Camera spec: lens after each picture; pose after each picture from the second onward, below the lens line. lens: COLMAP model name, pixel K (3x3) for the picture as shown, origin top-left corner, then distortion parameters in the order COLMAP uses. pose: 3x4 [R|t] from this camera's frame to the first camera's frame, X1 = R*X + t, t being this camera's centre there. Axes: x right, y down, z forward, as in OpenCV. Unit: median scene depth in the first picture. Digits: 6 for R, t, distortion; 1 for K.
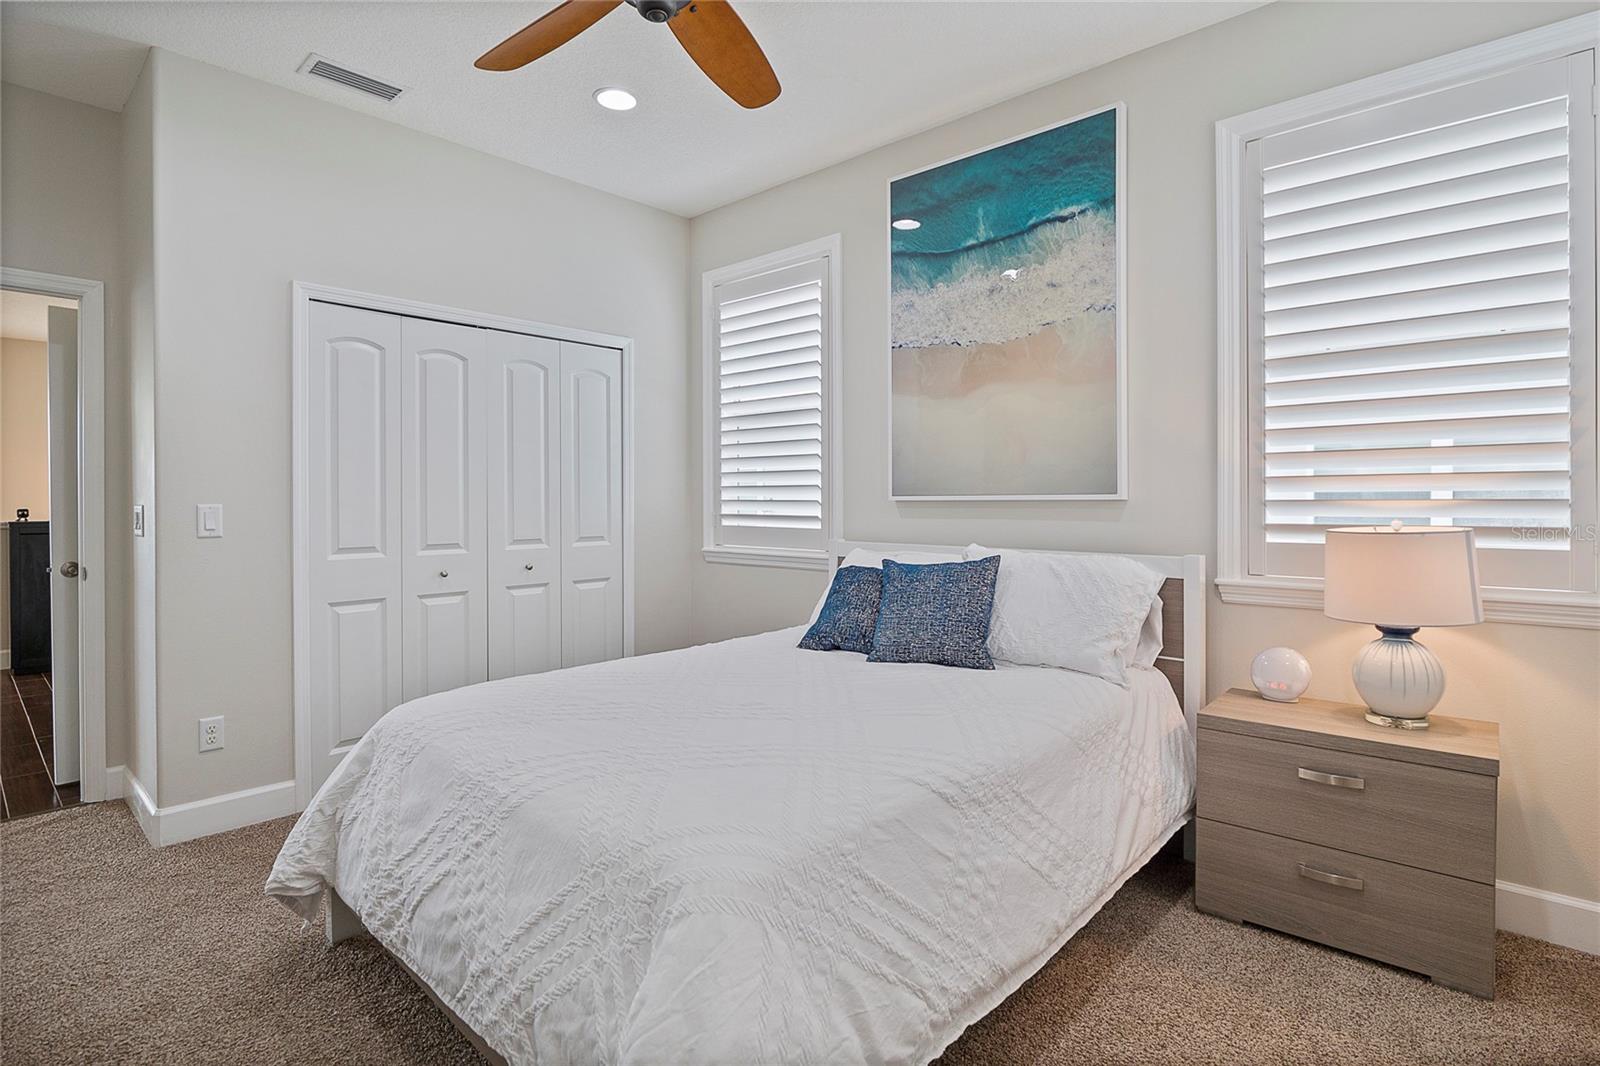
lens RADIAL K [[793.8, 0, 800.3], [0, 793.8, 510.6], [0, 0, 1]] dist [-0.000626, -0.001809]
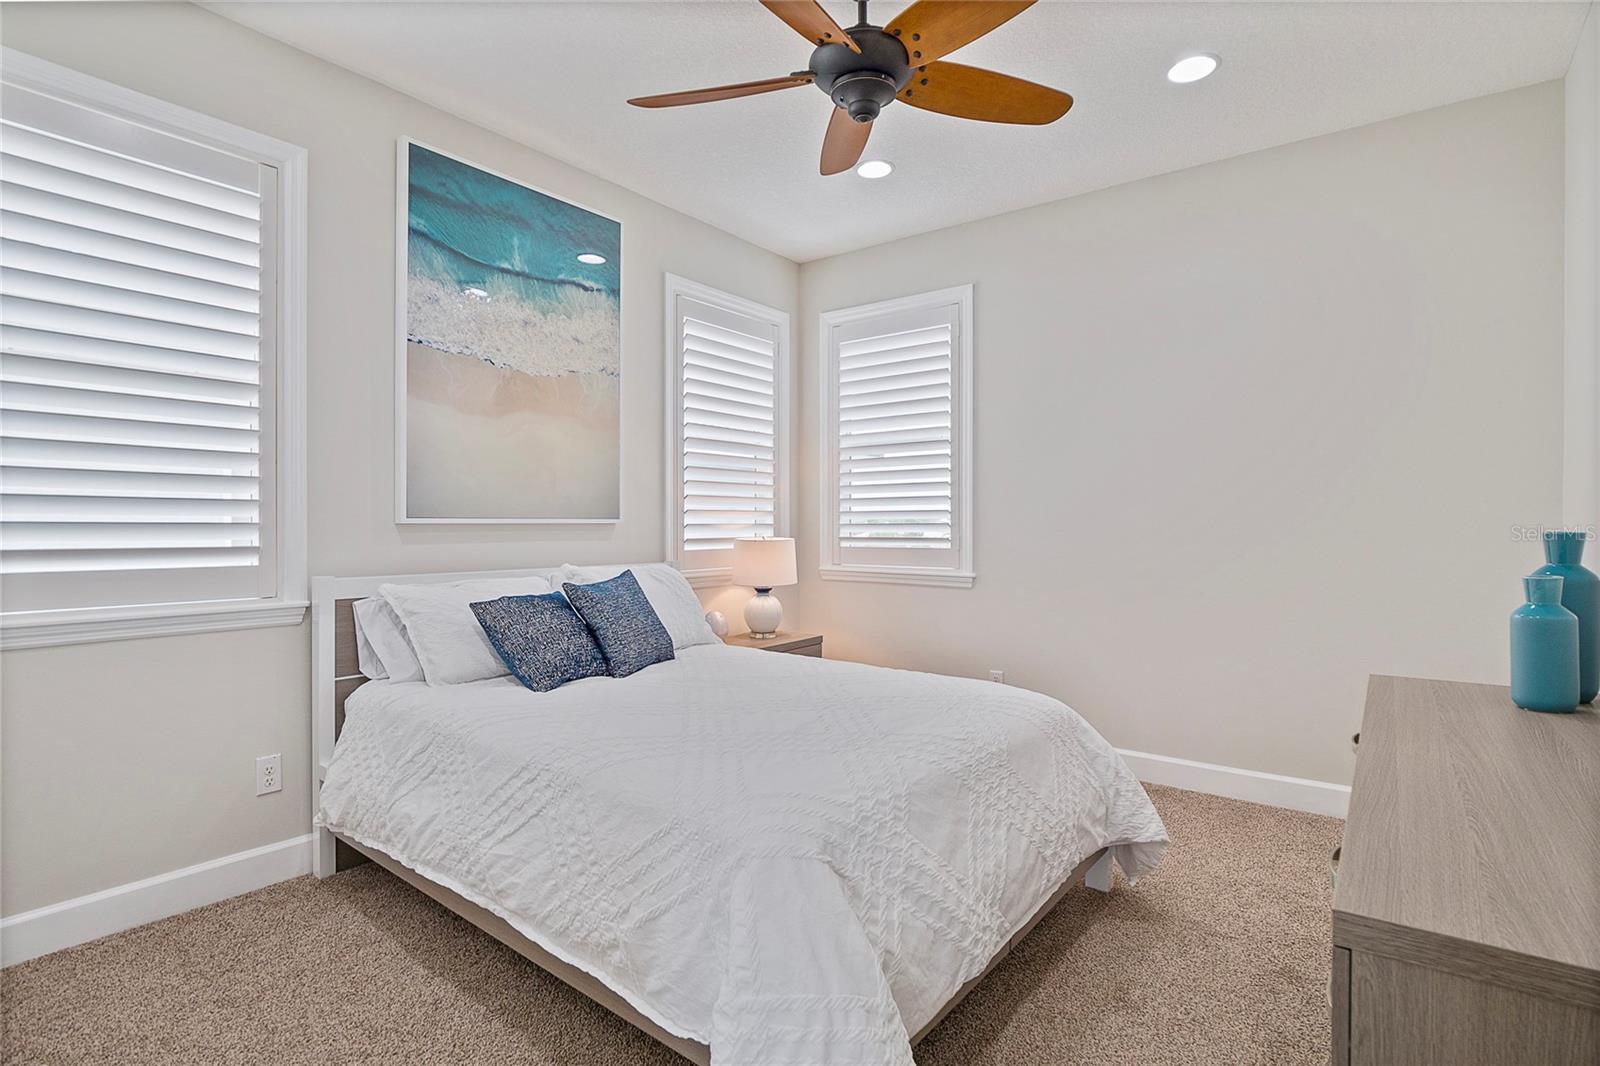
lens RADIAL K [[733.5, 0, 800.0], [0, 733.5, 533.0], [0, 0, 1]] dist [-0.001765, -0.000030]
pose [[-0.031556, -0.009005, 0.999461, -0.747549], [0.002349, 0.999956, 0.009084, -0.007691], [-0.999499, 0.002634, -0.031533, 0.677804]]
